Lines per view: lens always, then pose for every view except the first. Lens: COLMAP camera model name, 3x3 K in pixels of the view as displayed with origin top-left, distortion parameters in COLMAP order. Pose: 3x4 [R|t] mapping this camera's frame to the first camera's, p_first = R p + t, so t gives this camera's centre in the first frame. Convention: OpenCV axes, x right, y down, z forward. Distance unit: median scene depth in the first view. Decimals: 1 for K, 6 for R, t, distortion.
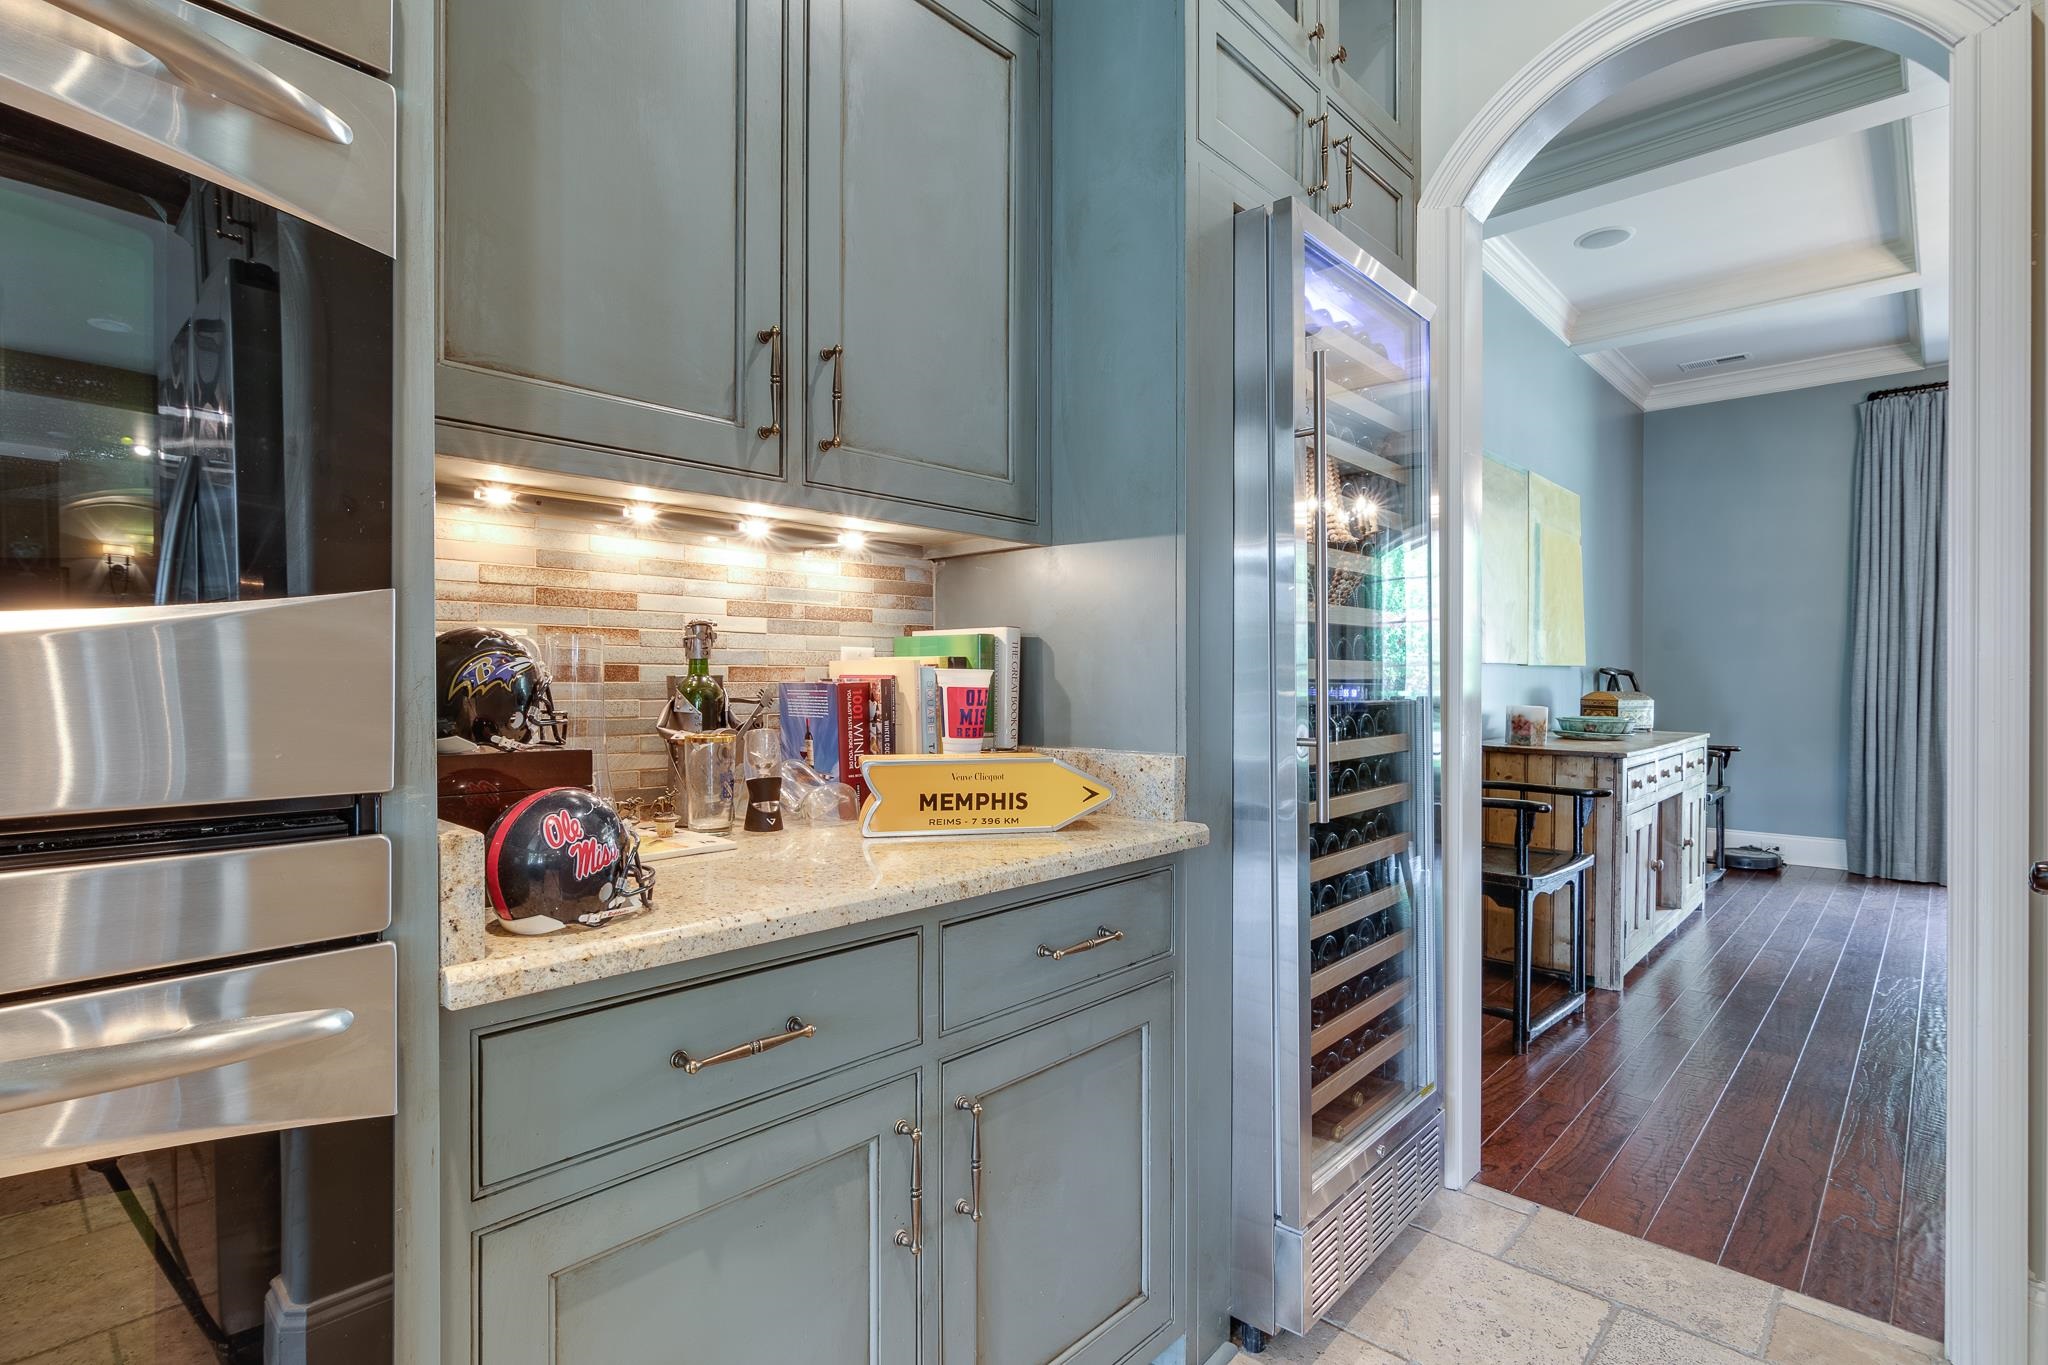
lens RADIAL K [[995.2, 0, 1016.4], [0, 995.2, 690.8], [0, 0, 1]] dist [0.005335, -0.000027]
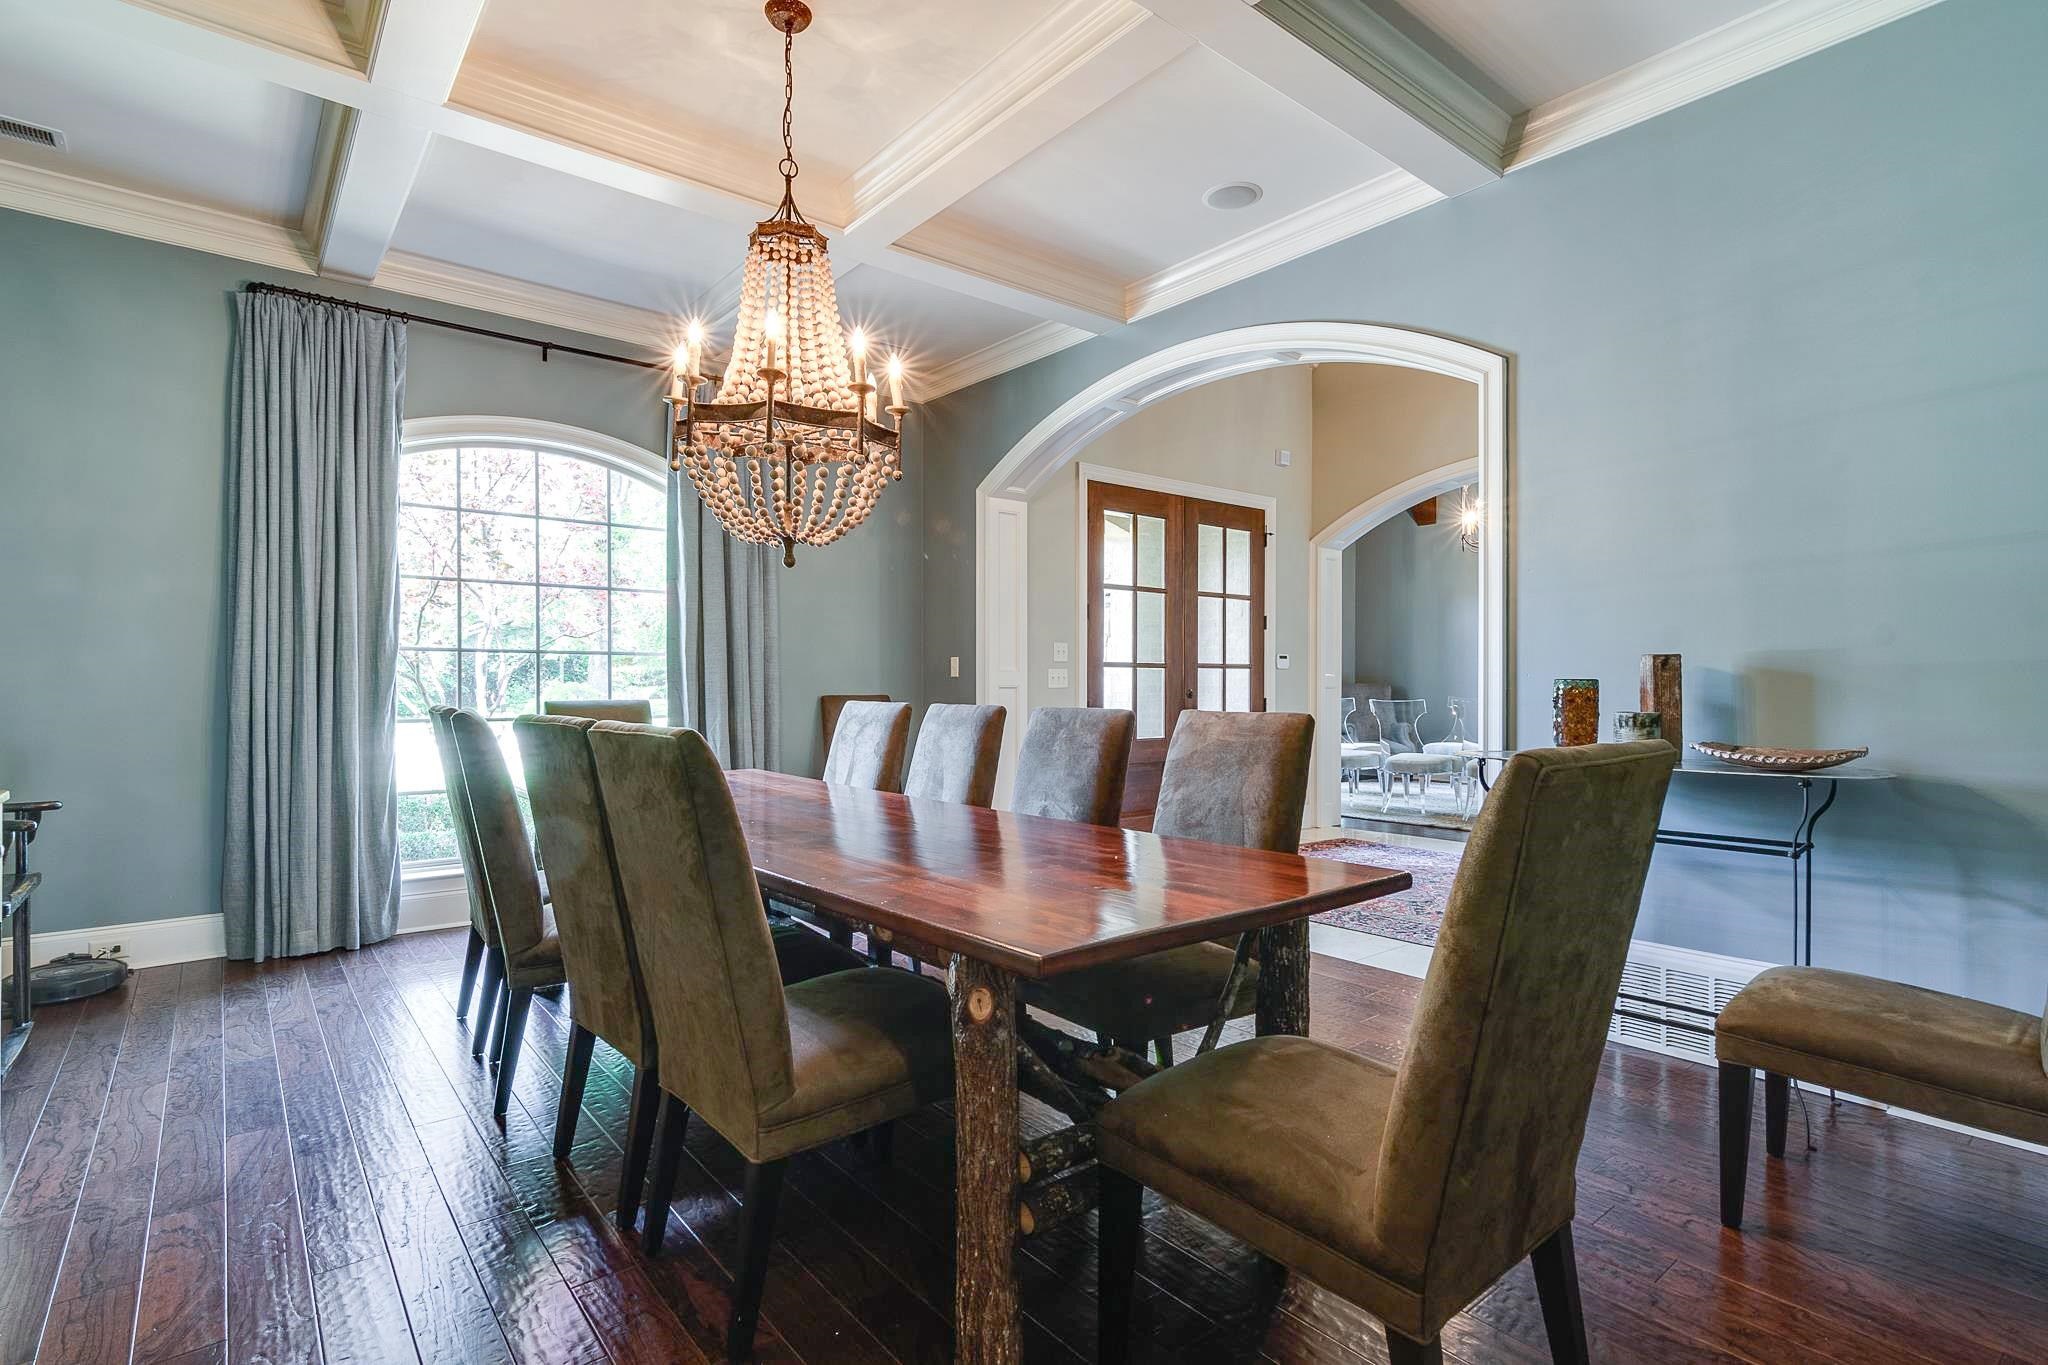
lens RADIAL K [[995.2, 0, 1026.1], [0, 995.2, 689.6], [0, 0, 1]] dist [0.005335, -0.000027]
pose [[0.143663, -0.005450, 0.989612, 0.231473], [0.006374, 0.999969, 0.004582, -0.006658], [-0.989606, 0.005650, 0.143694, 0.358615]]
